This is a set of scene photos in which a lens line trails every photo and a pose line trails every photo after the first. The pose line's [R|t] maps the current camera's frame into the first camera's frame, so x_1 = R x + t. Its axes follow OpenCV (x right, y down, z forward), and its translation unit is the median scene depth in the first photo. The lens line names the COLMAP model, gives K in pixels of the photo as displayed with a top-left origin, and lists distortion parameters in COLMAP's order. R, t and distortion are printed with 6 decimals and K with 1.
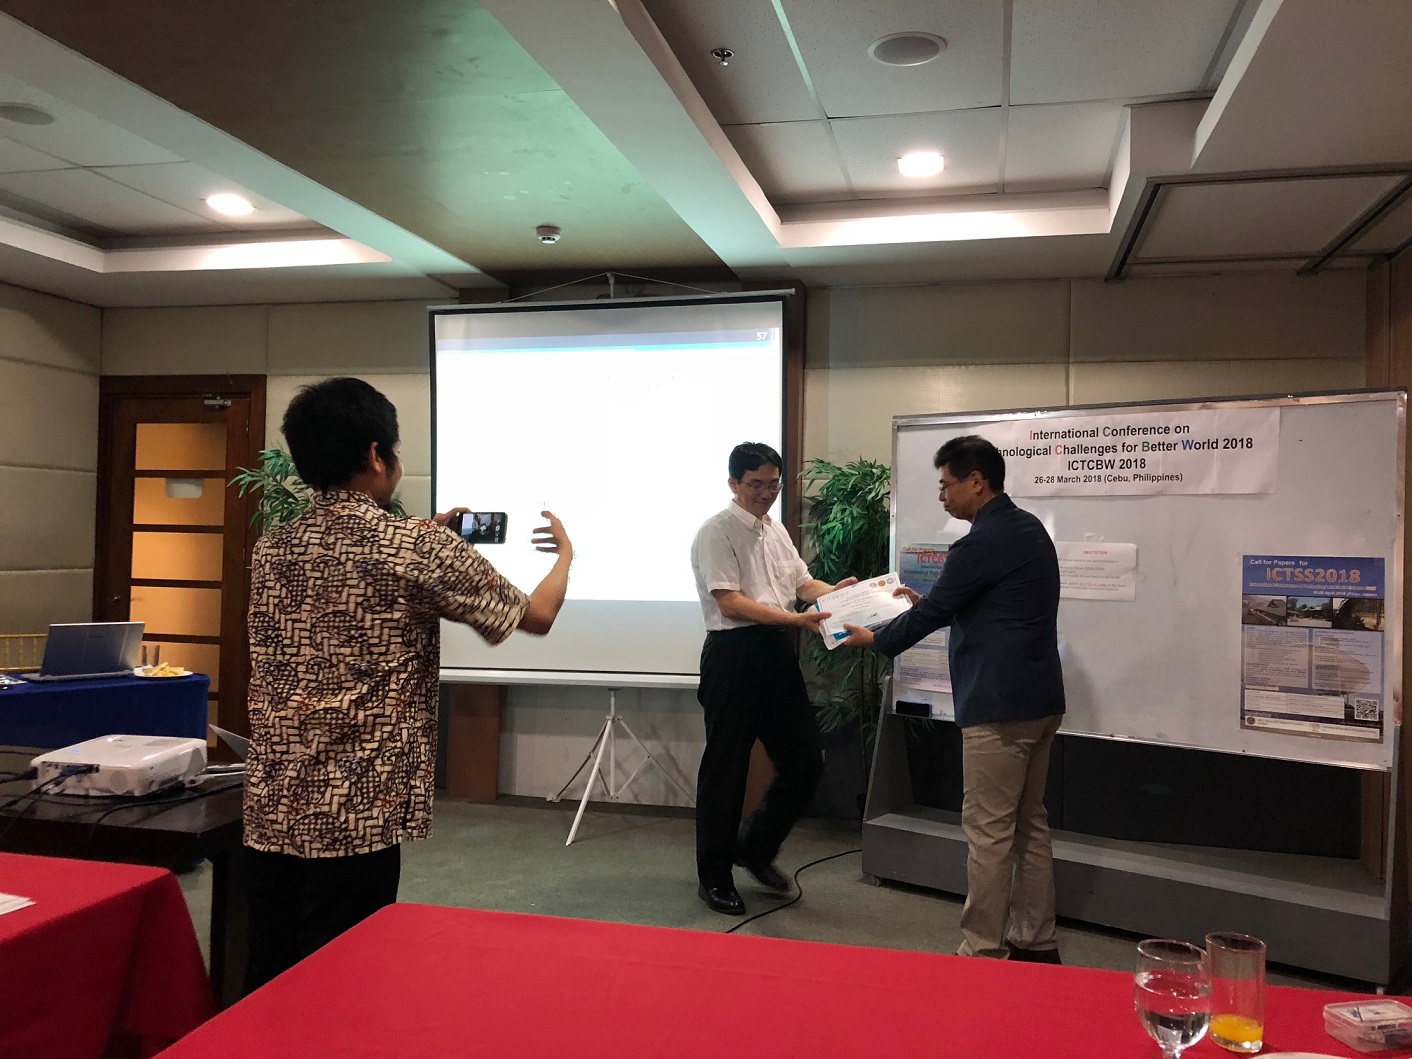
lens RADIAL K [[1192.2, 0, 690.8], [0, 1192.2, 521.6], [0, 0, 1]] dist [0.007031, 0.011878]
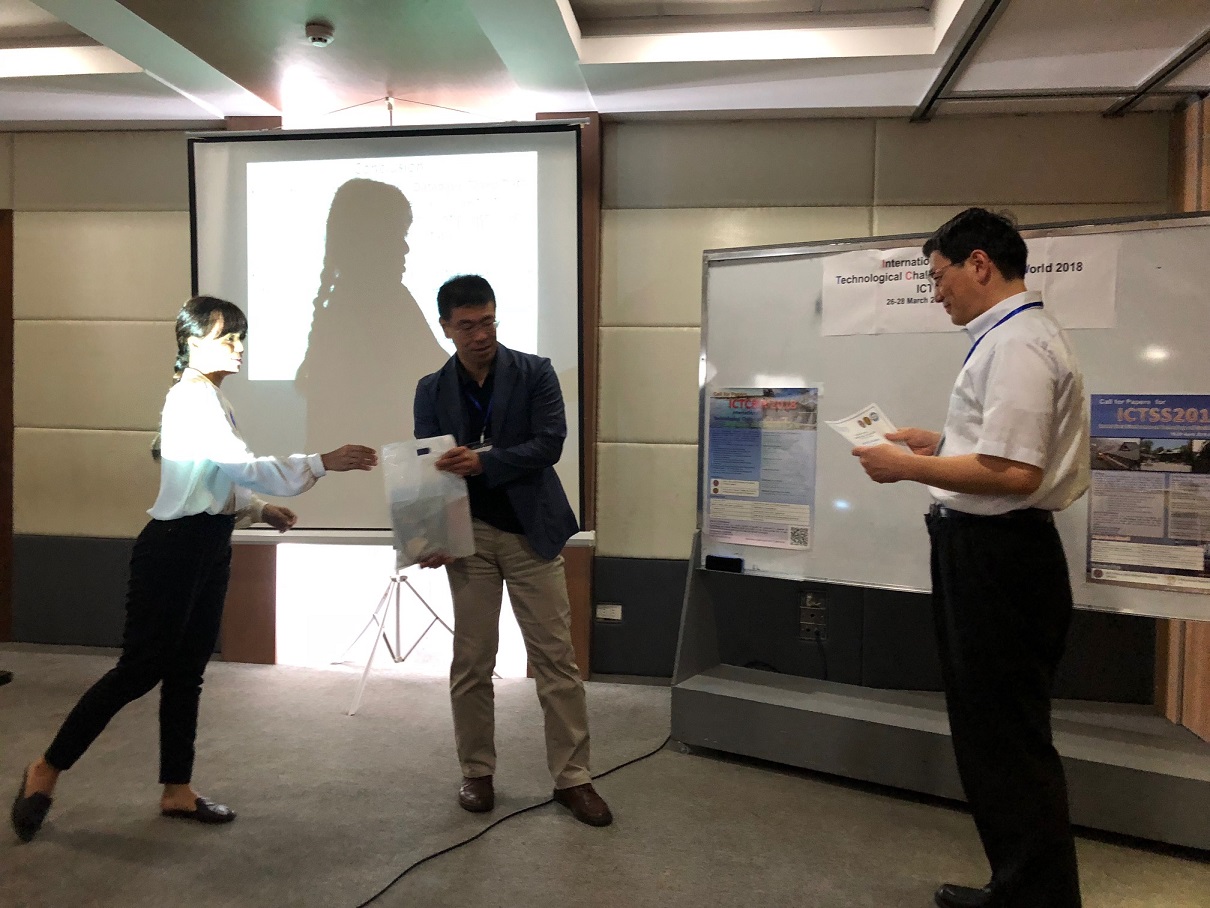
lens RADIAL K [[1007.0, 0, 585.8], [0, 1007.0, 451.8], [0, 0, 1]] dist [0.000138, -0.006927]
pose [[0.993705, -0.006465, 0.111845, -0.011567], [0.000115, 0.998392, 0.056689, 0.028640], [-0.112032, -0.056319, 0.992107, 0.278703]]
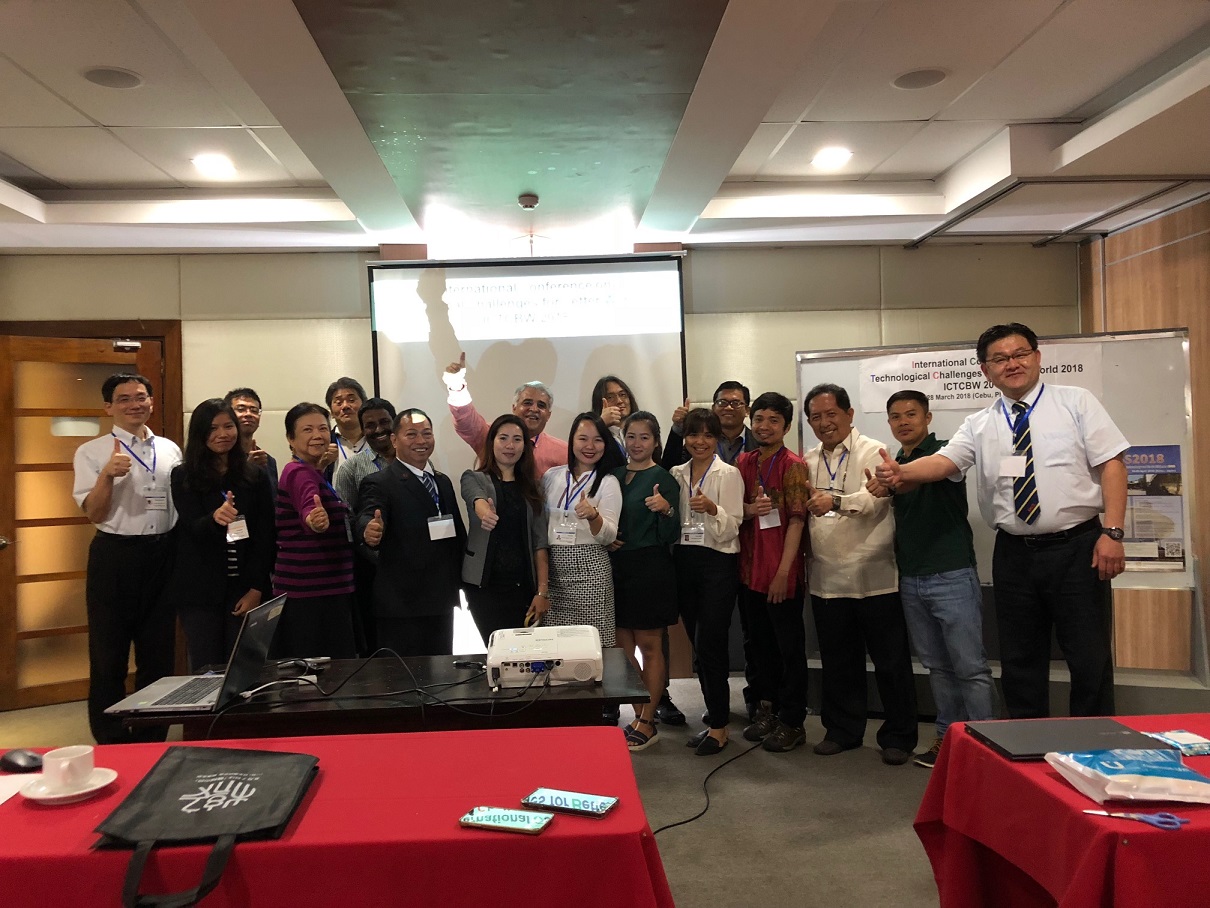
lens RADIAL K [[1007.0, 0, 585.8], [0, 1007.0, 451.8], [0, 0, 1]] dist [0.000138, -0.006927]
pose [[0.959933, -0.041819, 0.277092, -0.435783], [0.038037, 0.999095, 0.019014, -0.011844], [-0.277636, -0.007712, 0.960655, 0.020069]]
